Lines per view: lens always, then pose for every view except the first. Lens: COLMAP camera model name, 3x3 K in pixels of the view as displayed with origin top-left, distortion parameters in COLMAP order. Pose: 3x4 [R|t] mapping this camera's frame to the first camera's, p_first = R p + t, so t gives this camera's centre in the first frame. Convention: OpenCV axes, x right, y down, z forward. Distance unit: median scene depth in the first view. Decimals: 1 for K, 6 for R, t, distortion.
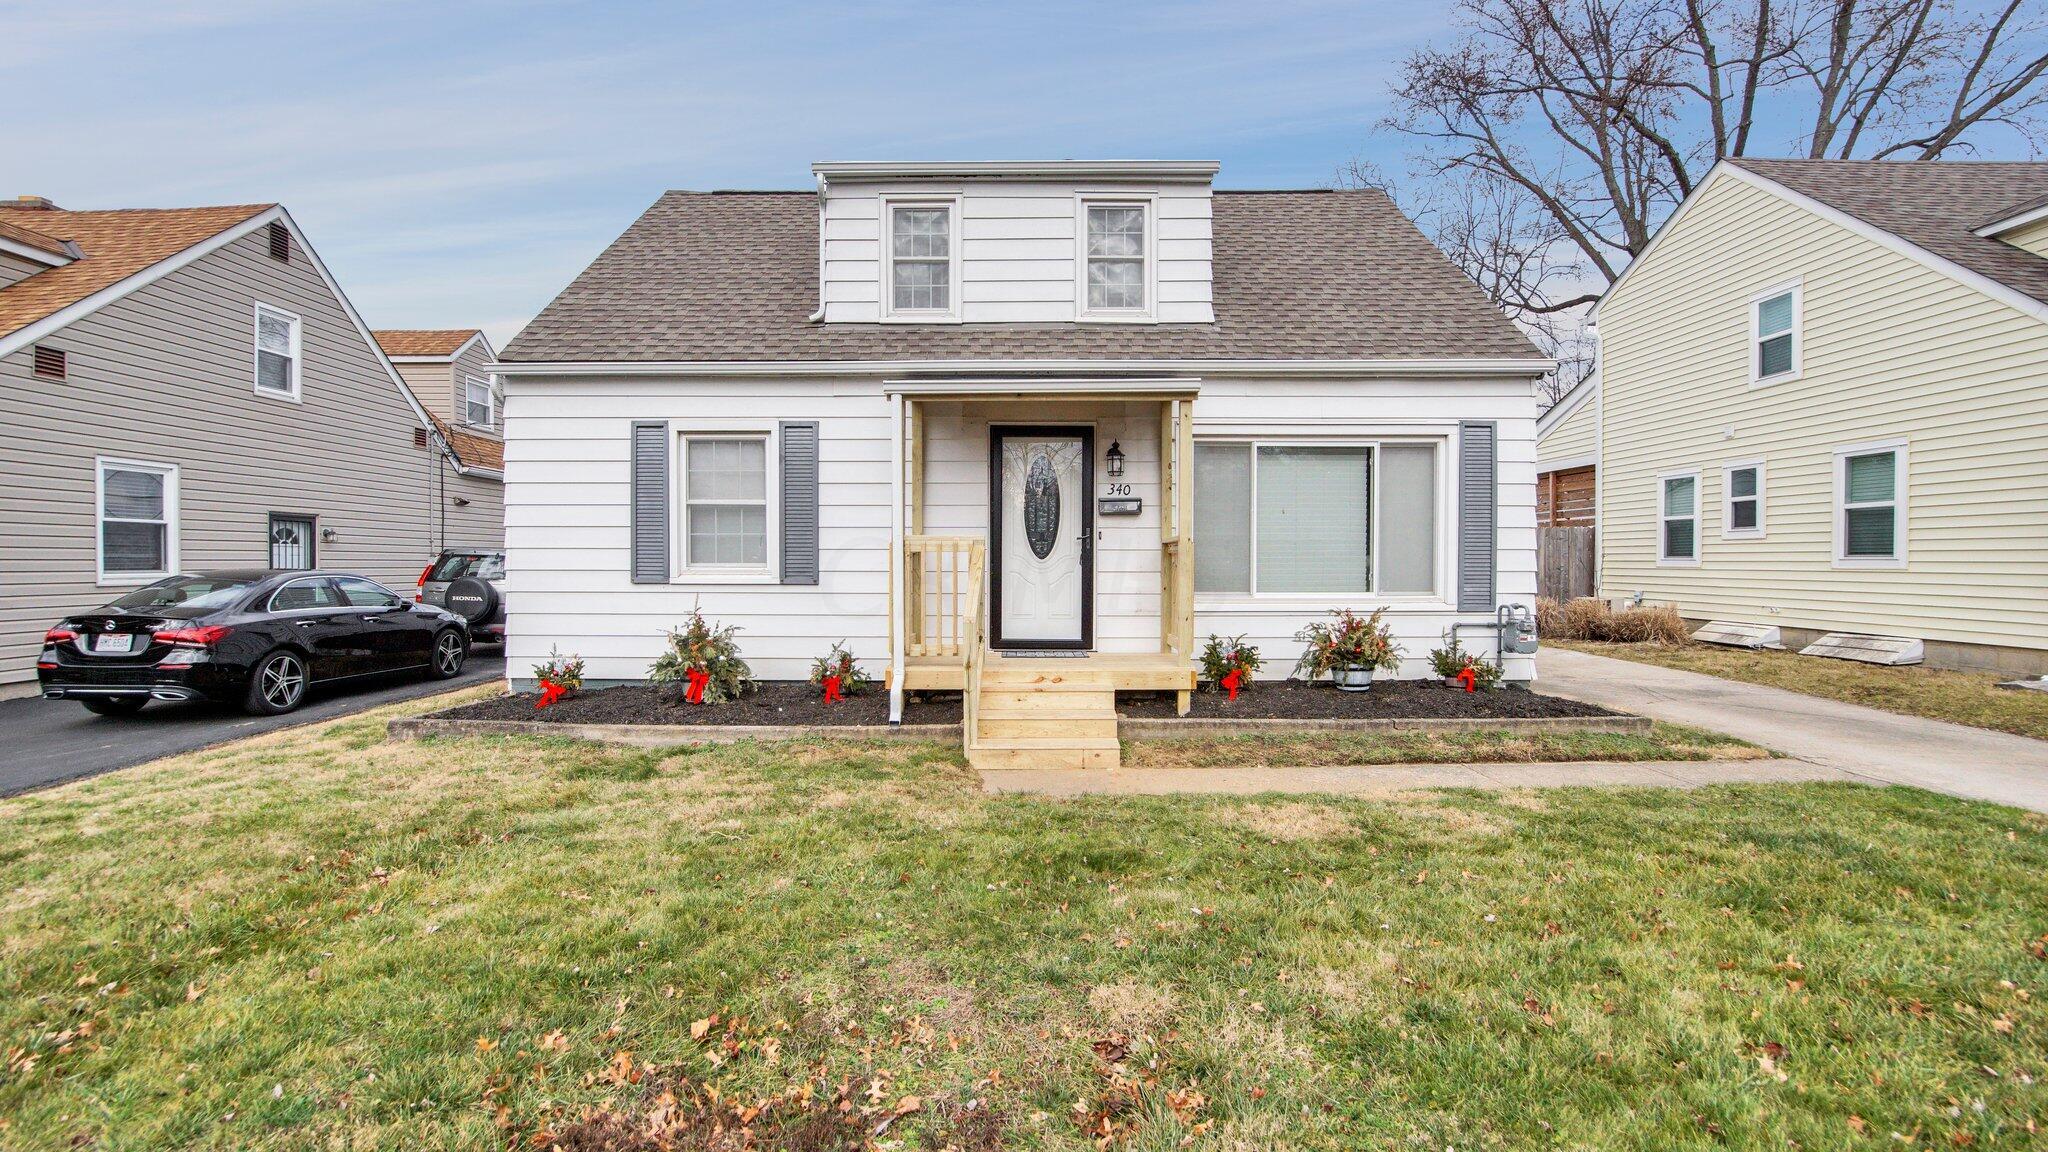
lens RADIAL K [[934.2, 0, 1024.0], [0, 934.2, 576.0], [0, 0, 1]] dist [-0.025539, 0.008467]
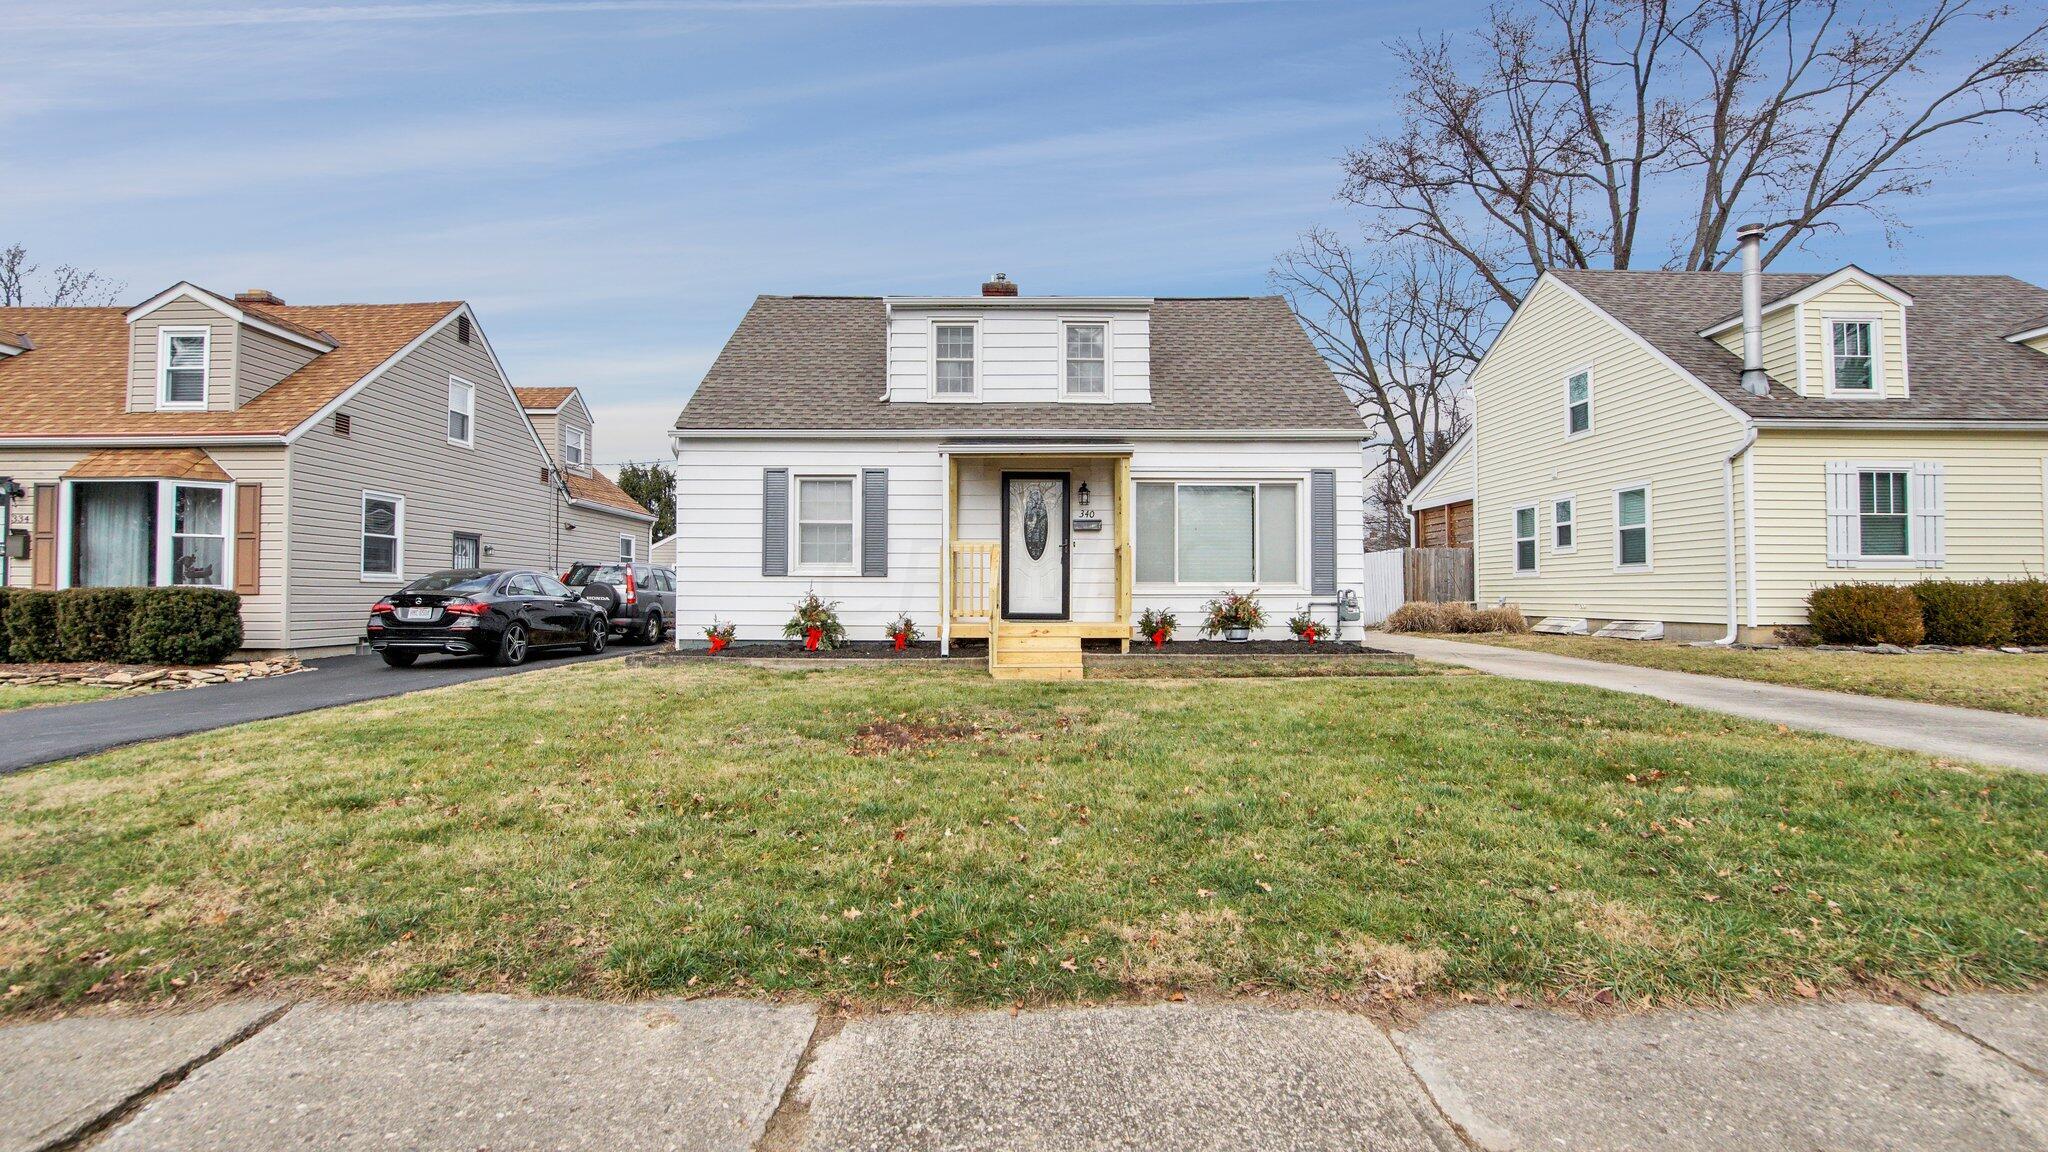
lens RADIAL K [[955.1, 0, 1024.0], [0, 955.1, 576.0], [0, 0, 1]] dist [-0.002102, -0.000320]
pose [[0.999966, 0.001368, 0.008191, -0.012516], [-0.001044, 0.999223, -0.039389, 0.067997], [-0.008238, 0.039379, 0.999190, -0.535886]]
